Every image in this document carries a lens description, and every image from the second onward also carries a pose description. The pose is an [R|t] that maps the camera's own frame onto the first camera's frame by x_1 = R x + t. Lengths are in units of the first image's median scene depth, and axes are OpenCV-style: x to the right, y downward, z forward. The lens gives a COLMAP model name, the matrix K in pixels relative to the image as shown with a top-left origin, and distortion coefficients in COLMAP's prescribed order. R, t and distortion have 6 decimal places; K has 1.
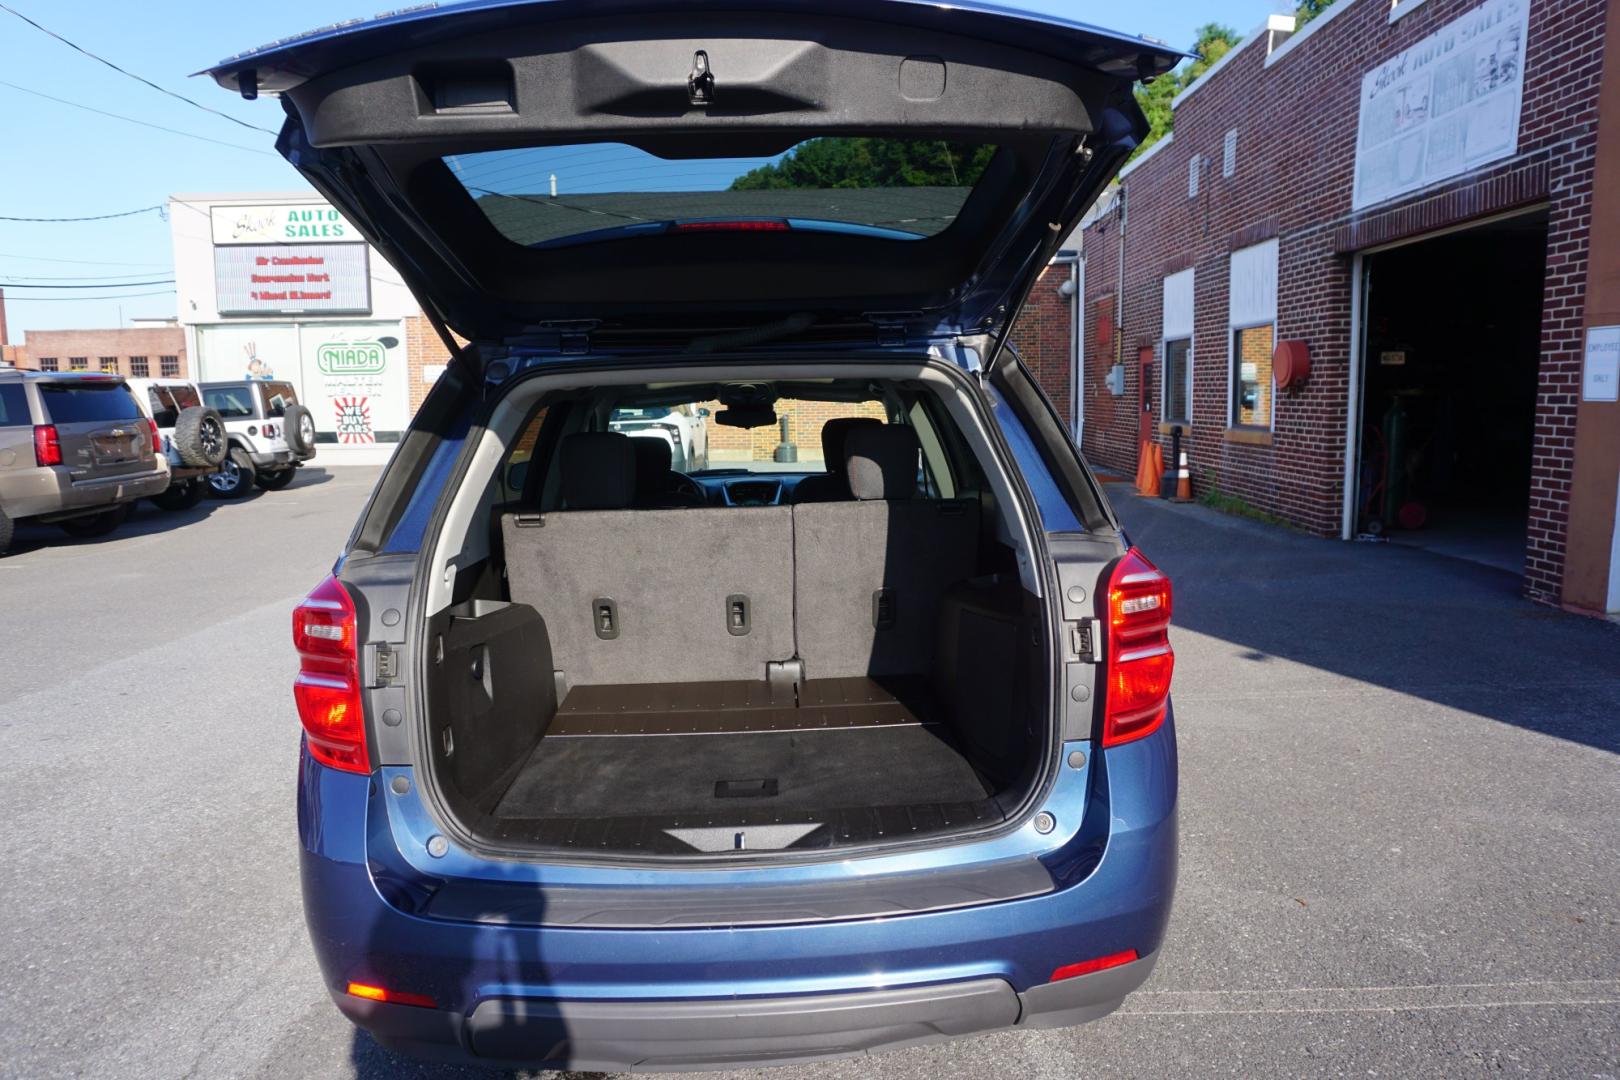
lens RADIAL K [[1095.4, 0, 814.3], [0, 1095.4, 542.1], [0, 0, 1]] dist [-0.039982, 0.023983]
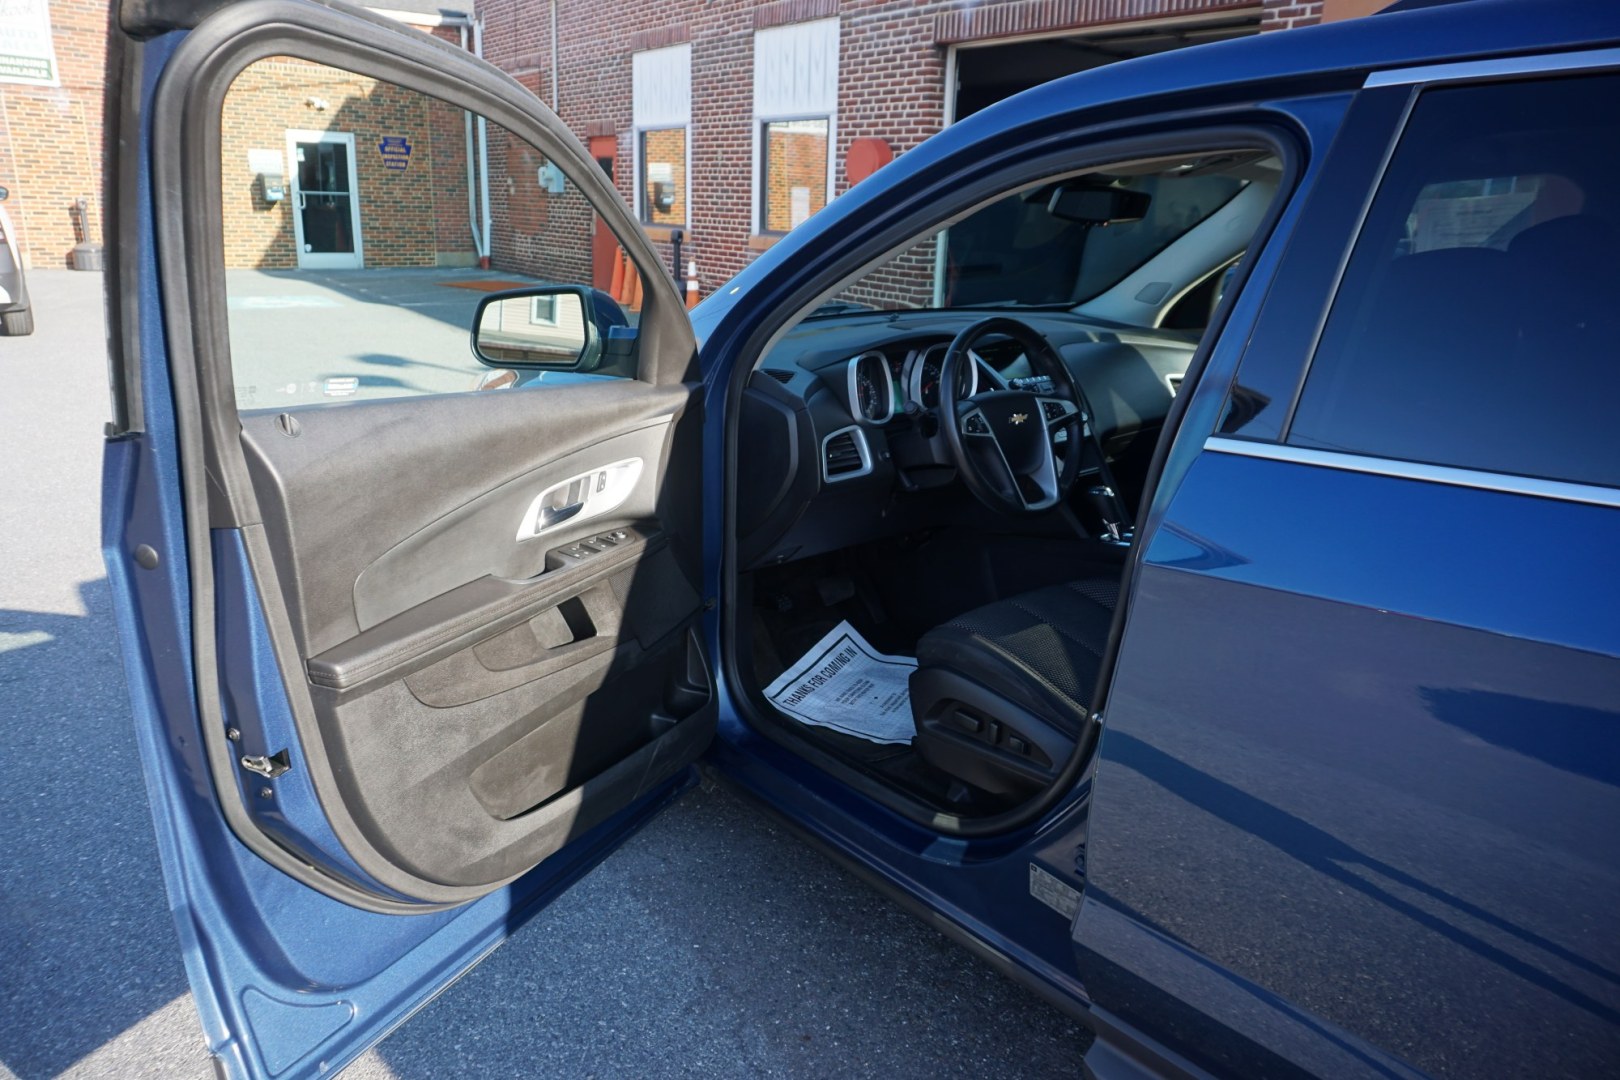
lens RADIAL K [[1095.4, 0, 784.4], [0, 1095.4, 514.5], [0, 0, 1]] dist [-0.039982, 0.023983]
pose [[0.793233, -0.130909, 0.594681, -0.206928], [0.039483, 0.985620, 0.164302, -0.030521], [-0.607637, -0.106850, 0.786994, 0.308405]]
